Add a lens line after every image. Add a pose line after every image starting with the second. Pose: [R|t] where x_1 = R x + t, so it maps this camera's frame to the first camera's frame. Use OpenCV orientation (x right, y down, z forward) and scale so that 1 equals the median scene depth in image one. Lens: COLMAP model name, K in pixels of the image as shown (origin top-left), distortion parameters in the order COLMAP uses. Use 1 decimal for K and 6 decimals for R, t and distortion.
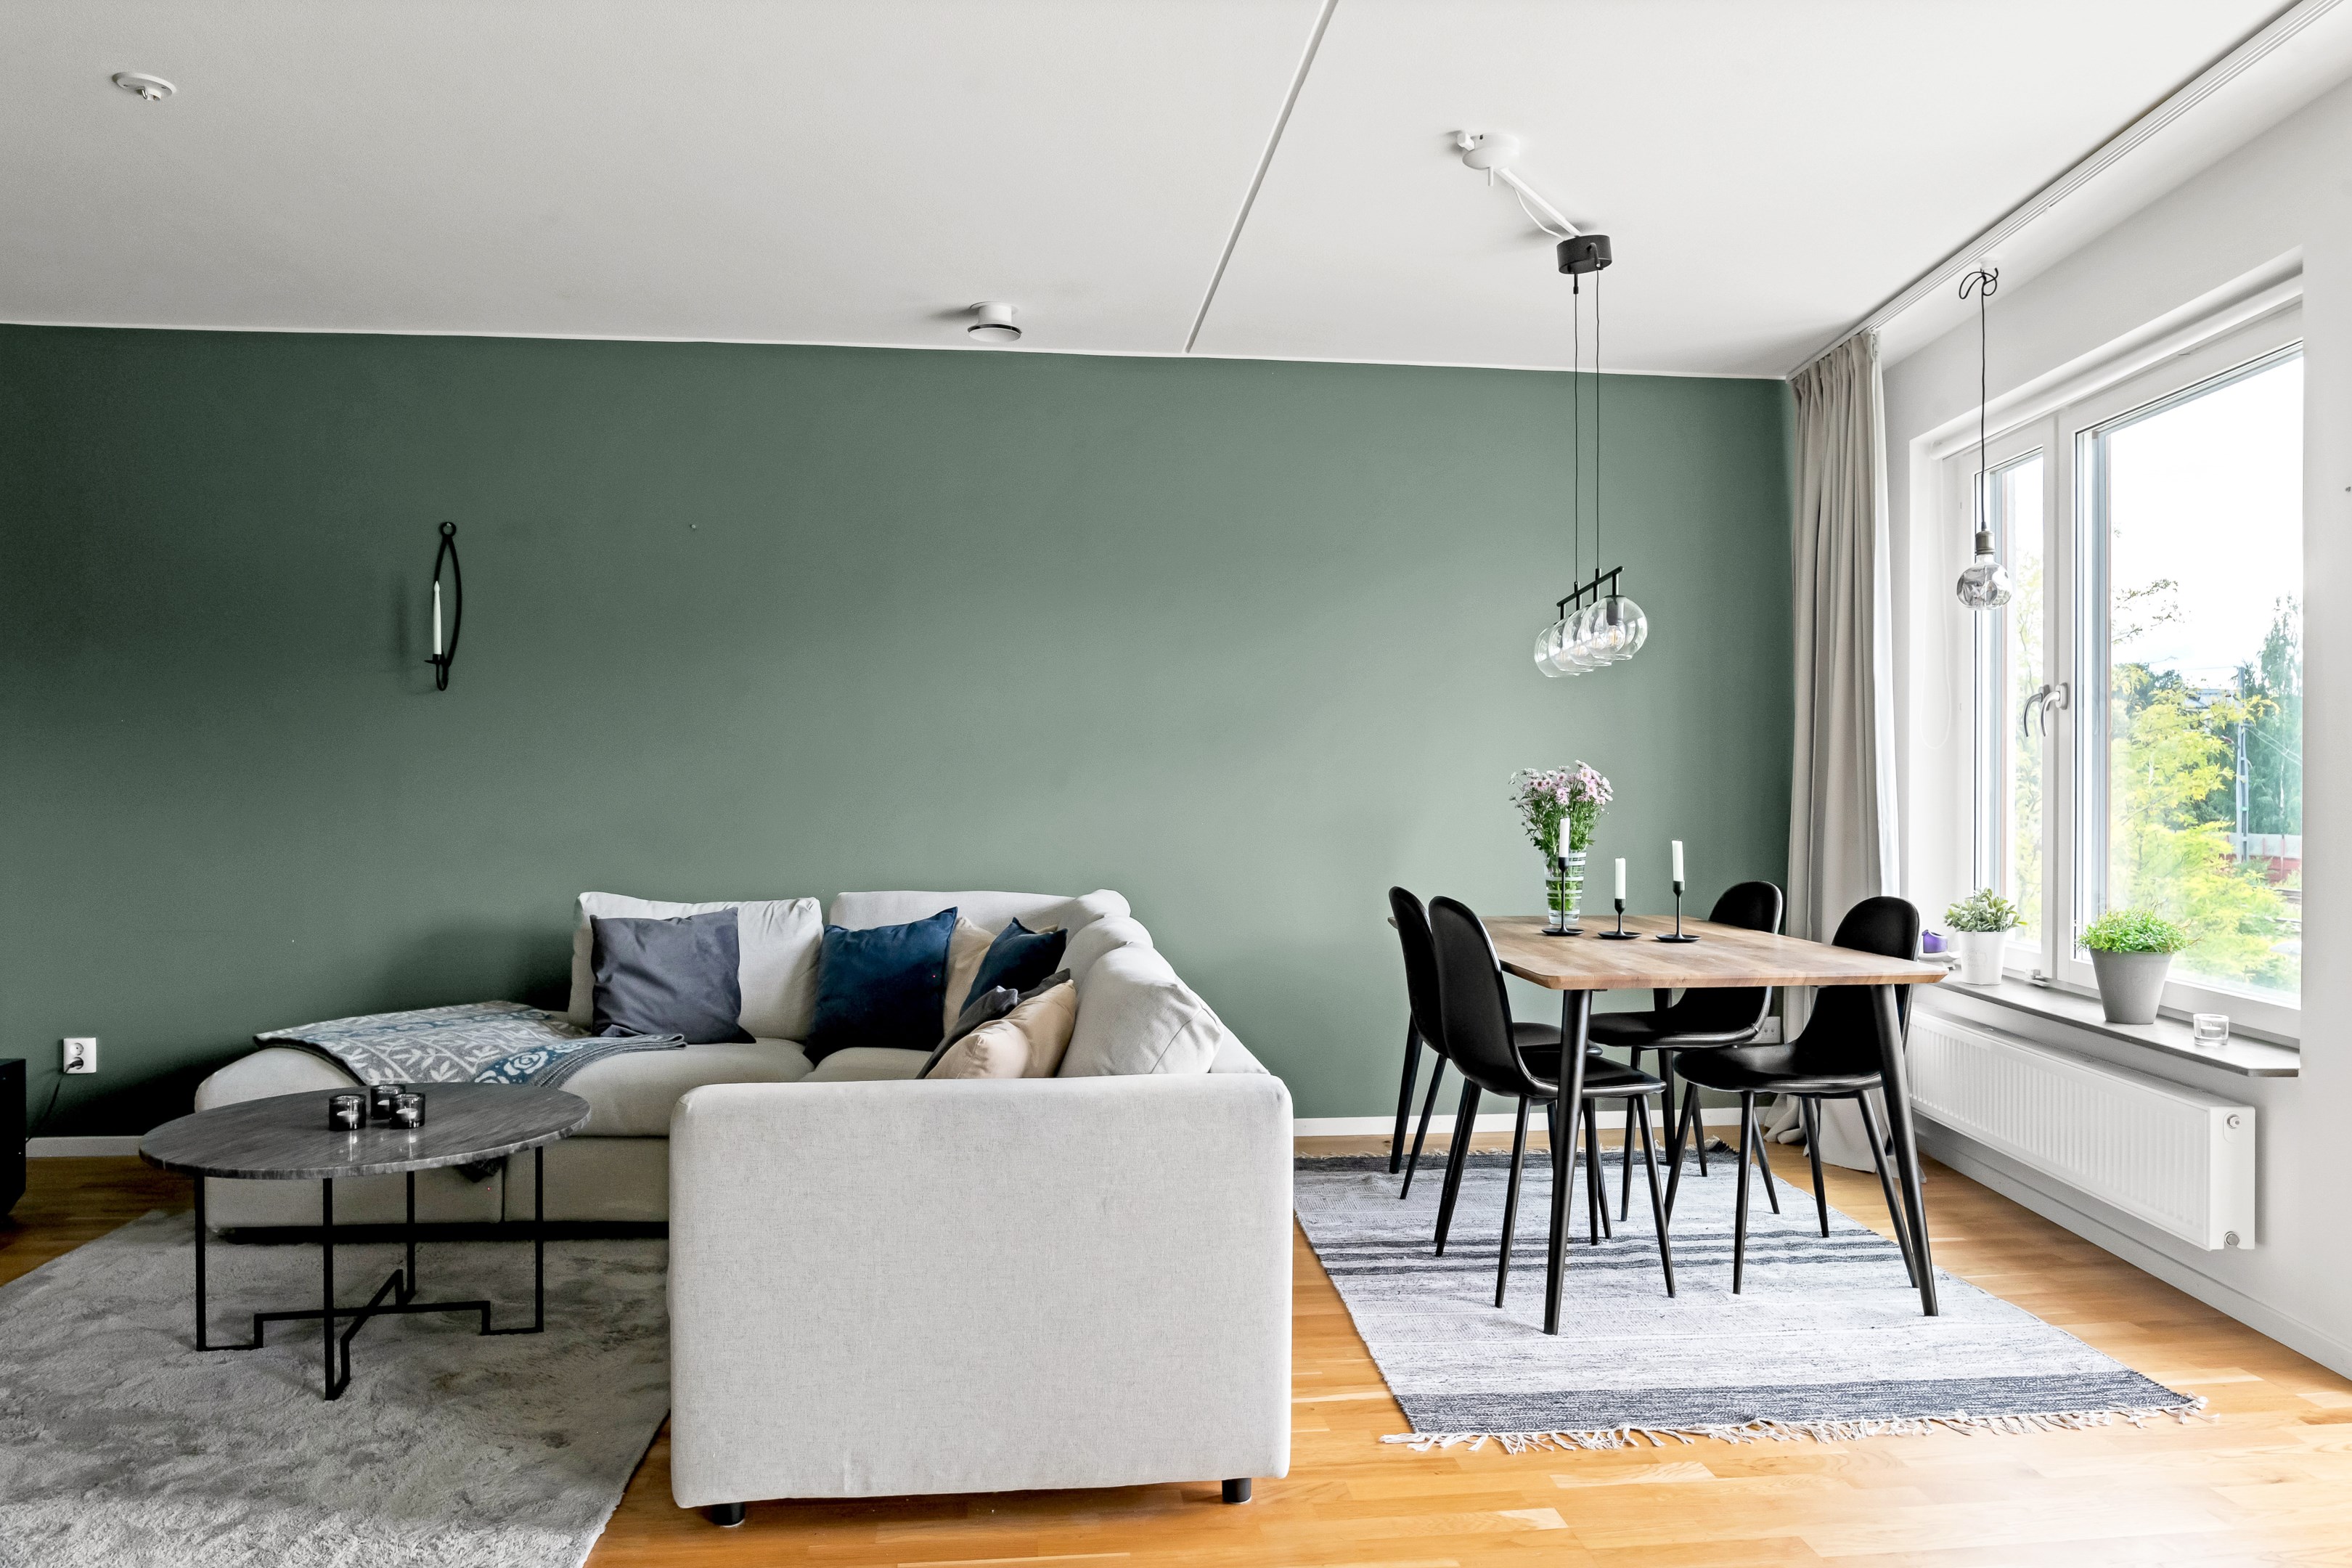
lens RADIAL K [[1570.6, 0, 1194.2], [0, 1570.6, 782.6], [0, 0, 1]] dist [-0.046150, 0.037891]
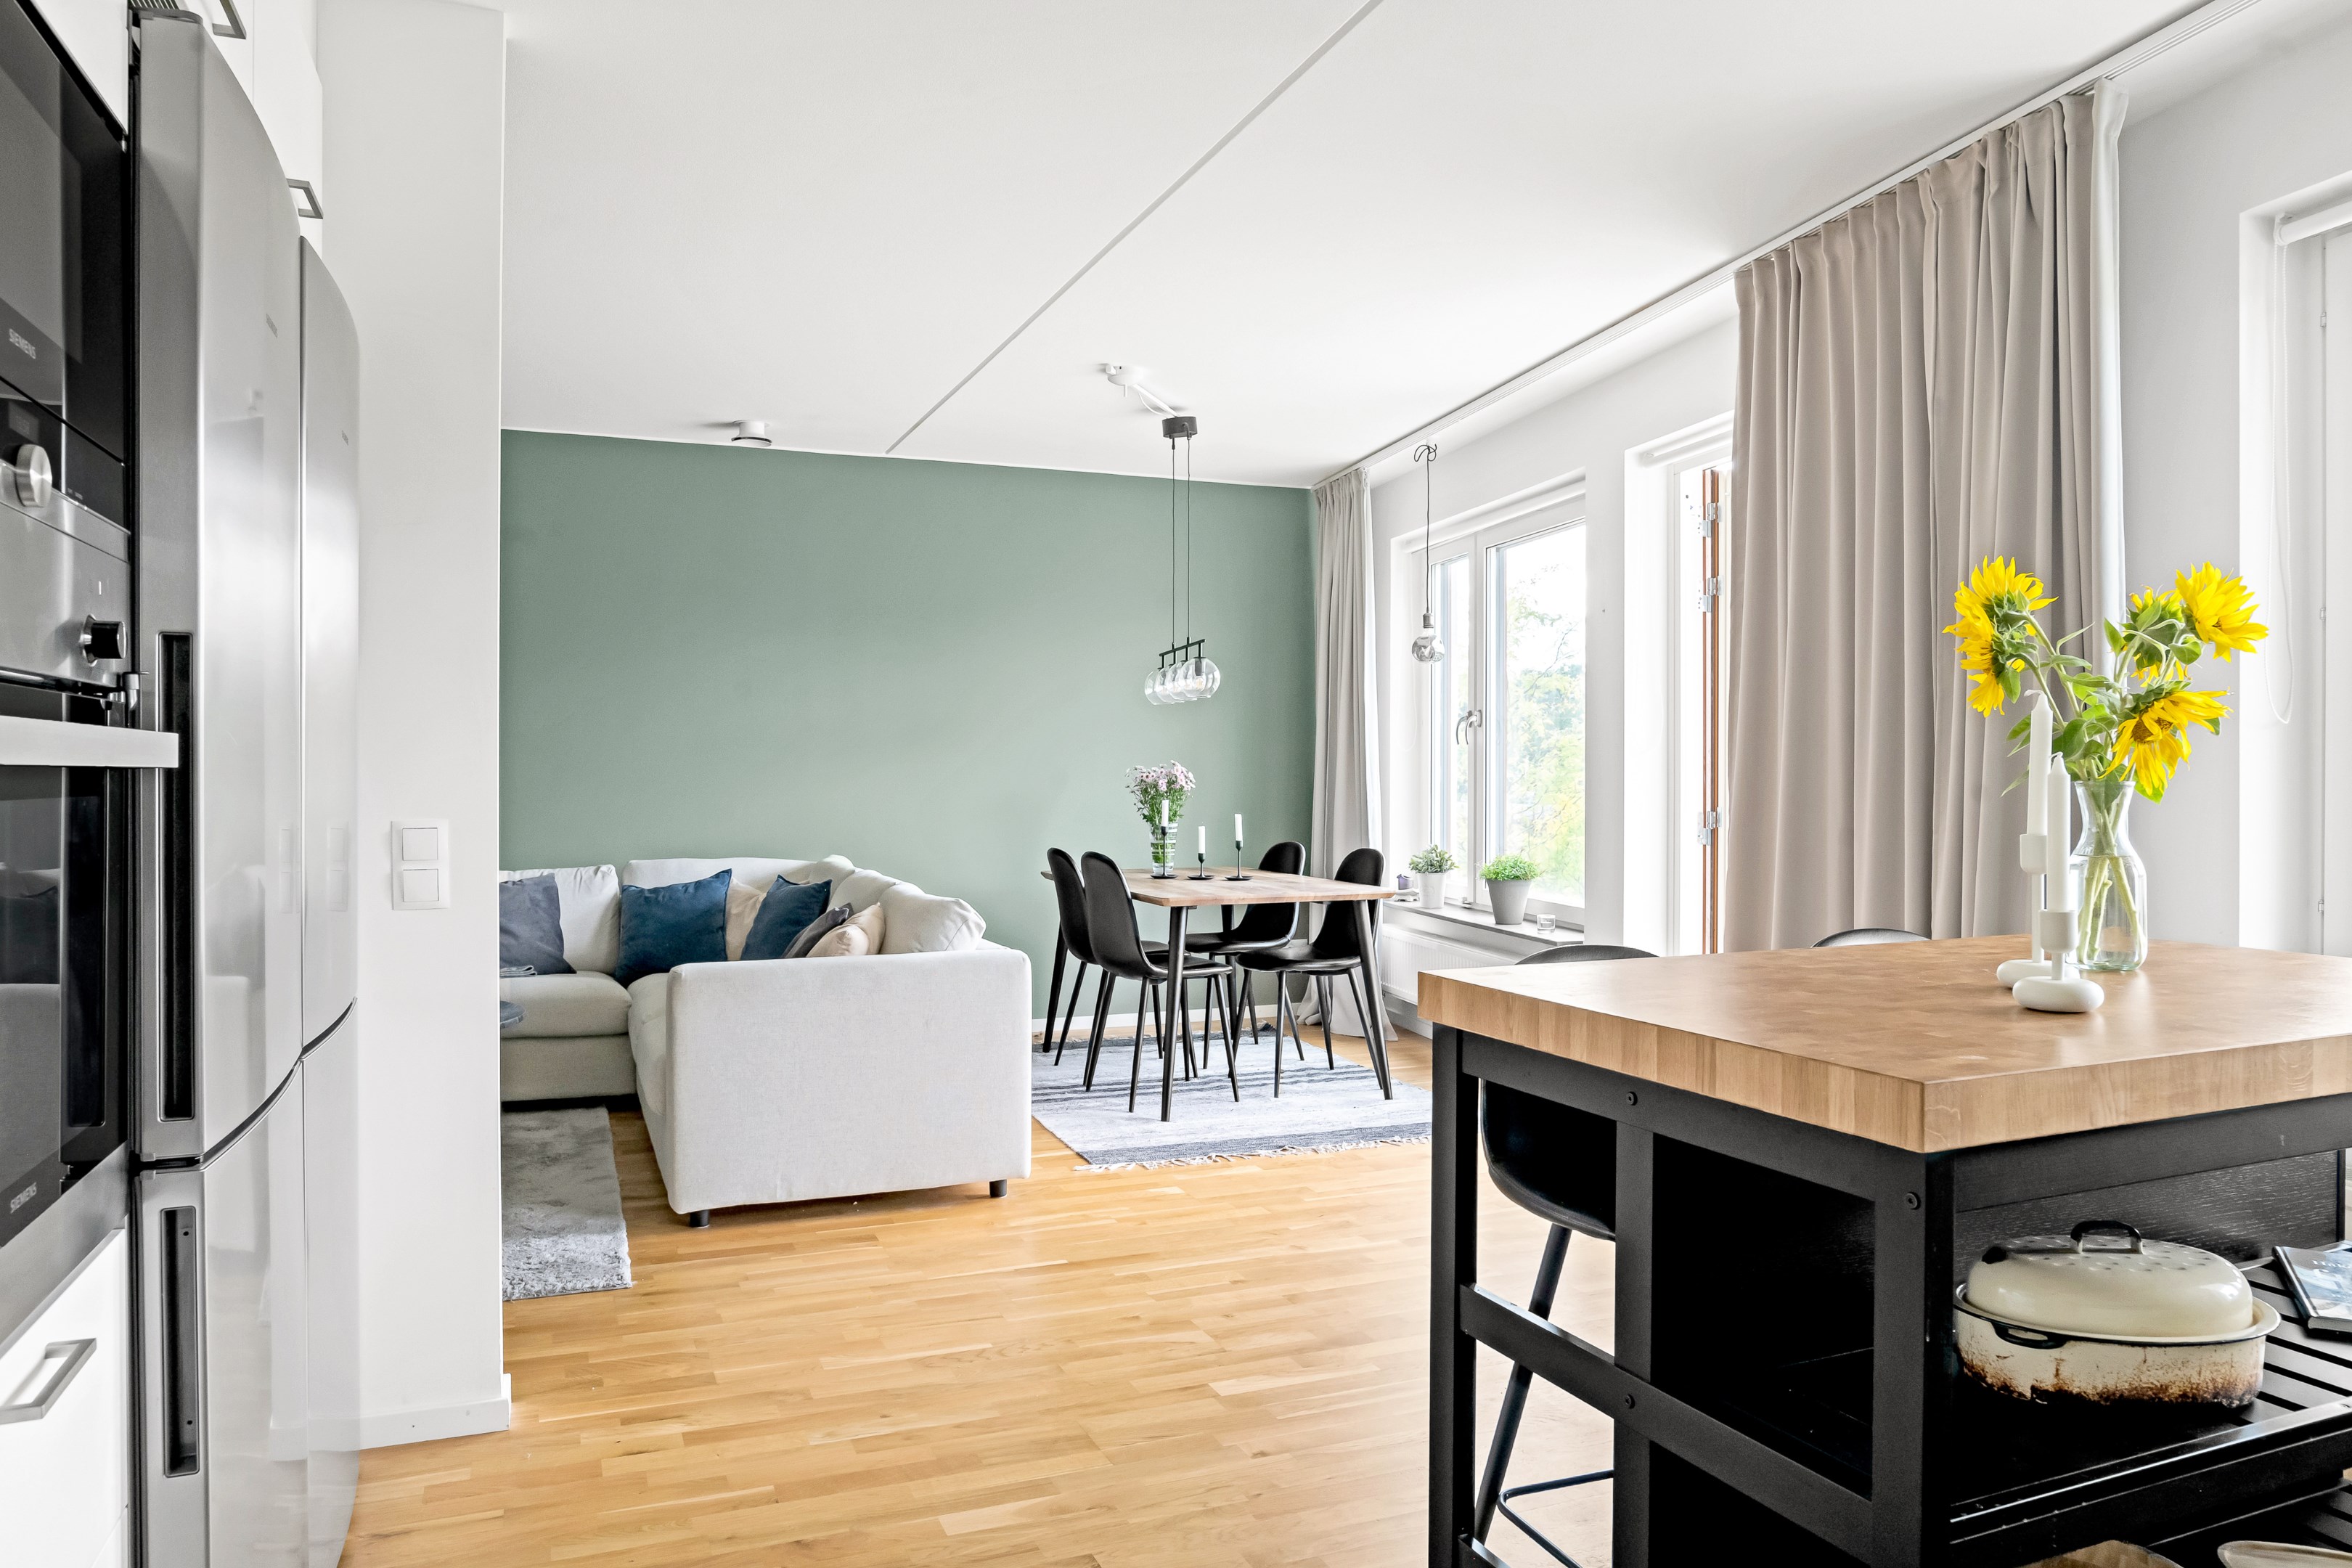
lens RADIAL K [[1549.7, 0, 1206.7], [0, 1549.7, 760.4], [0, 0, 1]] dist [-0.019129, 0.000085]
pose [[0.960084, -0.000572, 0.279712, -0.140615], [0.001795, 0.999990, -0.004116, -0.008985], [-0.279707, 0.004454, 0.960075, -0.434025]]
